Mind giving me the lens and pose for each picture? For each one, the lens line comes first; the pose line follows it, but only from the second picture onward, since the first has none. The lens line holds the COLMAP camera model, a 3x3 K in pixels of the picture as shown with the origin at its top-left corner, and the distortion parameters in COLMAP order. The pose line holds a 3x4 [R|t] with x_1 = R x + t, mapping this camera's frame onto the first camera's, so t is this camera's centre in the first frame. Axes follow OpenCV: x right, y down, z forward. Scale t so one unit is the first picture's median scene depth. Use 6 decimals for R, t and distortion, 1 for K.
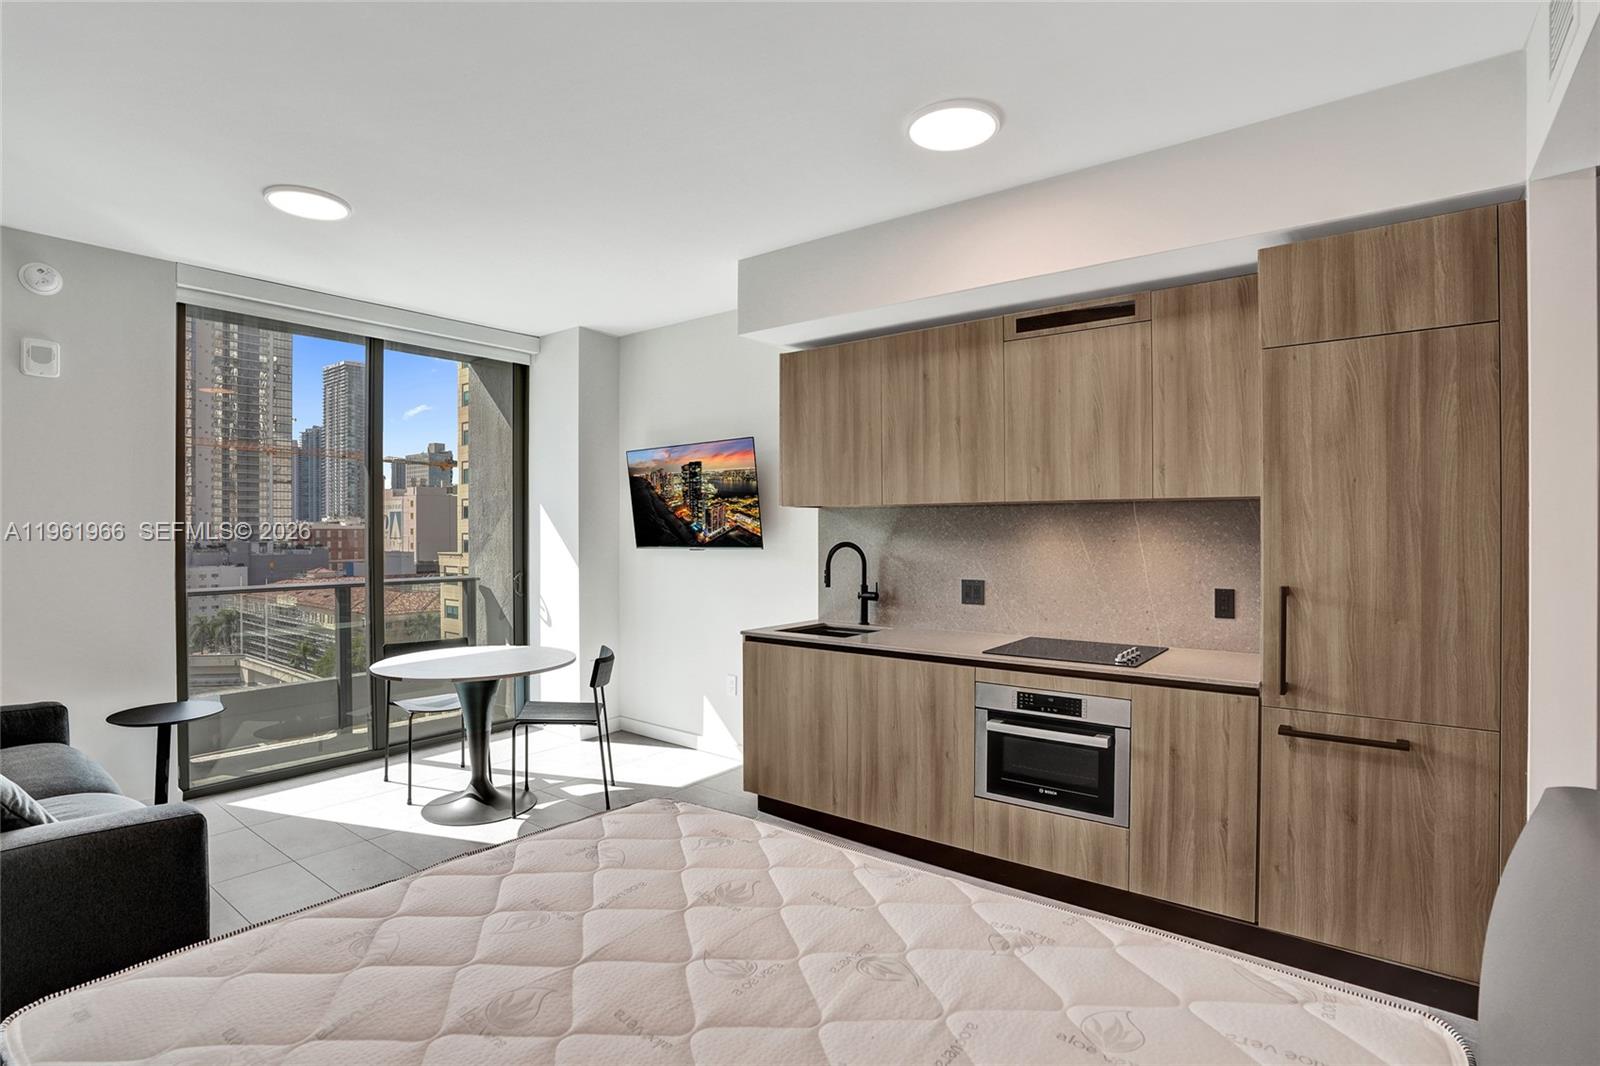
lens RADIAL K [[772.0, 0, 825.1], [0, 772.0, 530.6], [0, 0, 1]] dist [-0.042089, 0.012292]
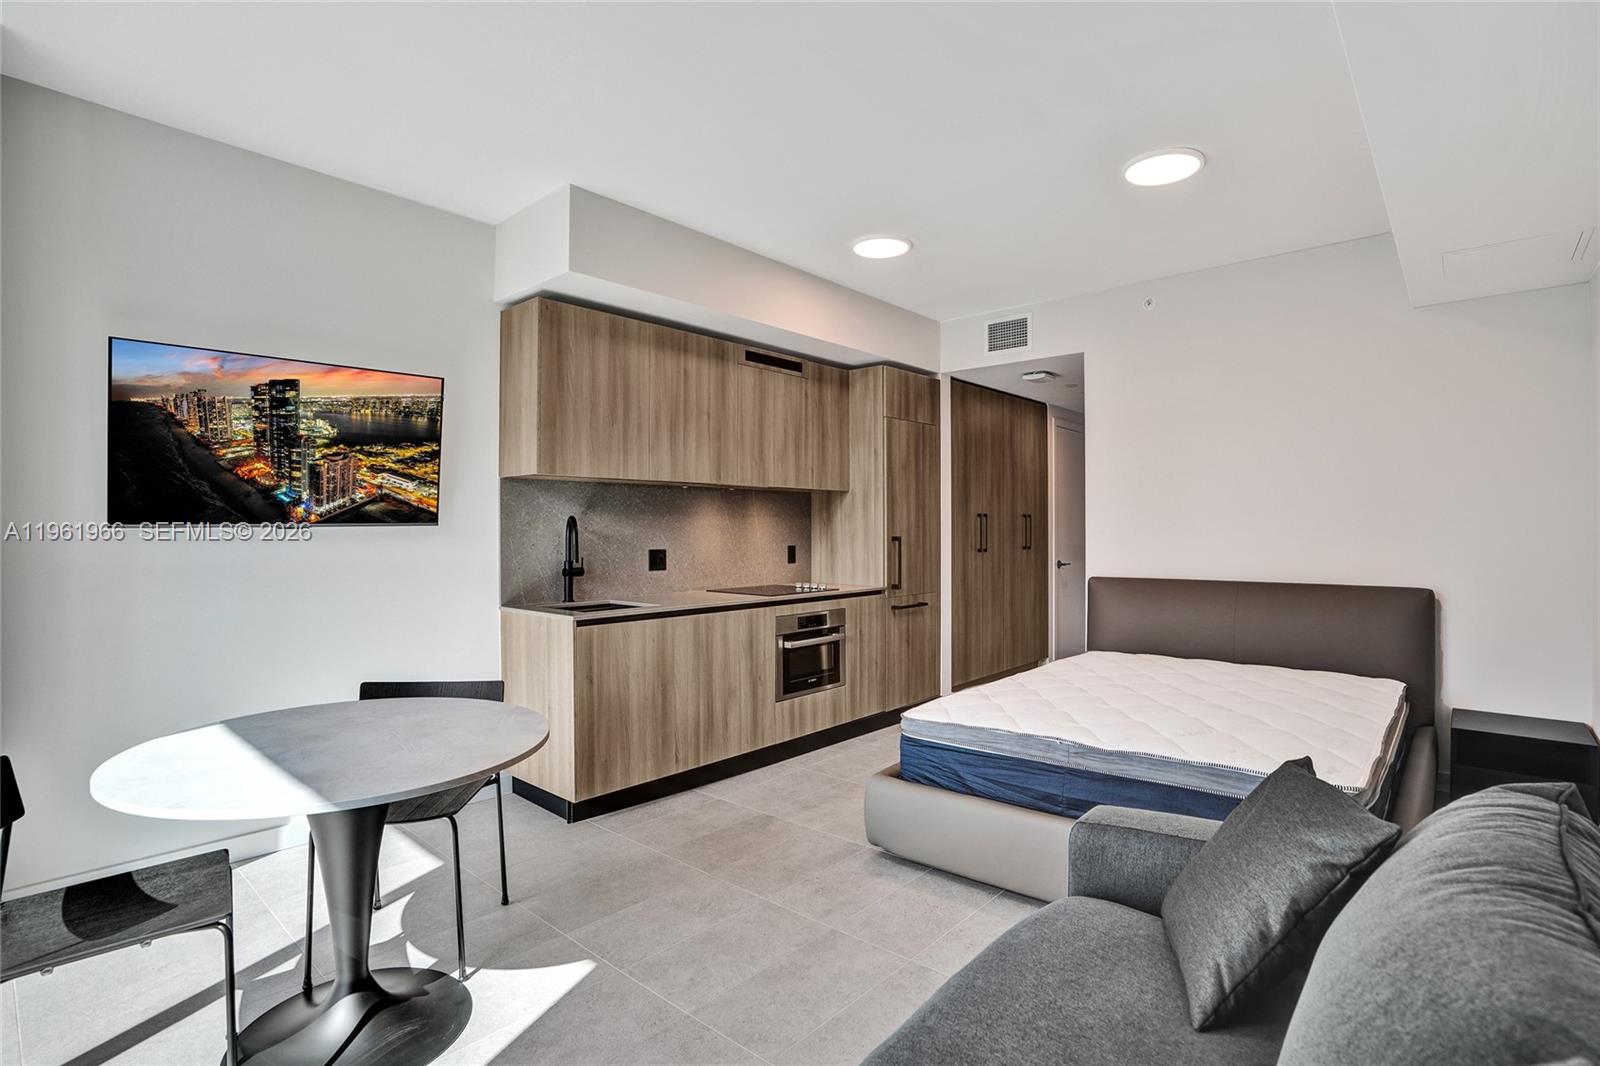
lens RADIAL K [[772.0, 0, 787.7], [0, 772.0, 526.7], [0, 0, 1]] dist [-0.042089, 0.012292]
pose [[0.114630, 0.005276, 0.993394, -1.047365], [0.002004, 0.999983, -0.005542, 0.040727], [-0.993406, 0.002626, 0.114618, 0.748767]]
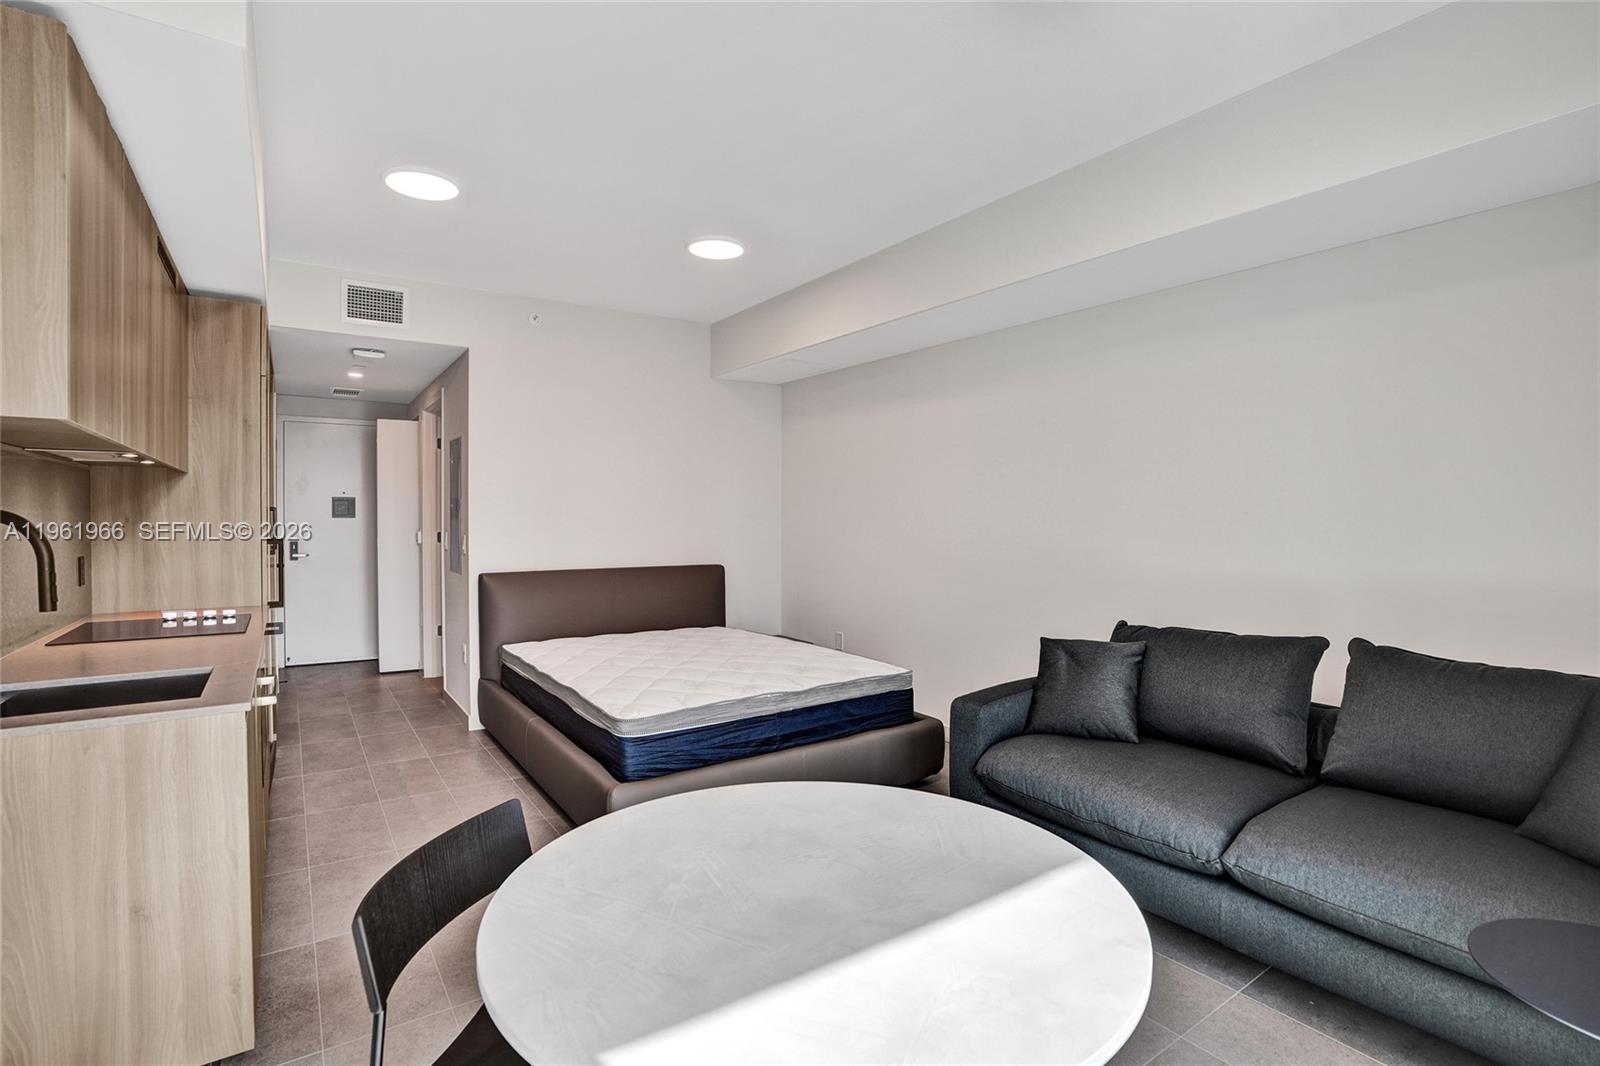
lens RADIAL K [[772.0, 0, 795.7], [0, 772.0, 526.2], [0, 0, 1]] dist [-0.042089, 0.012292]
pose [[-0.935812, -0.001083, 0.352498, -0.642617], [0.003757, 0.999908, 0.013046, 0.023790], [-0.352480, 0.013533, -0.935722, 1.458231]]
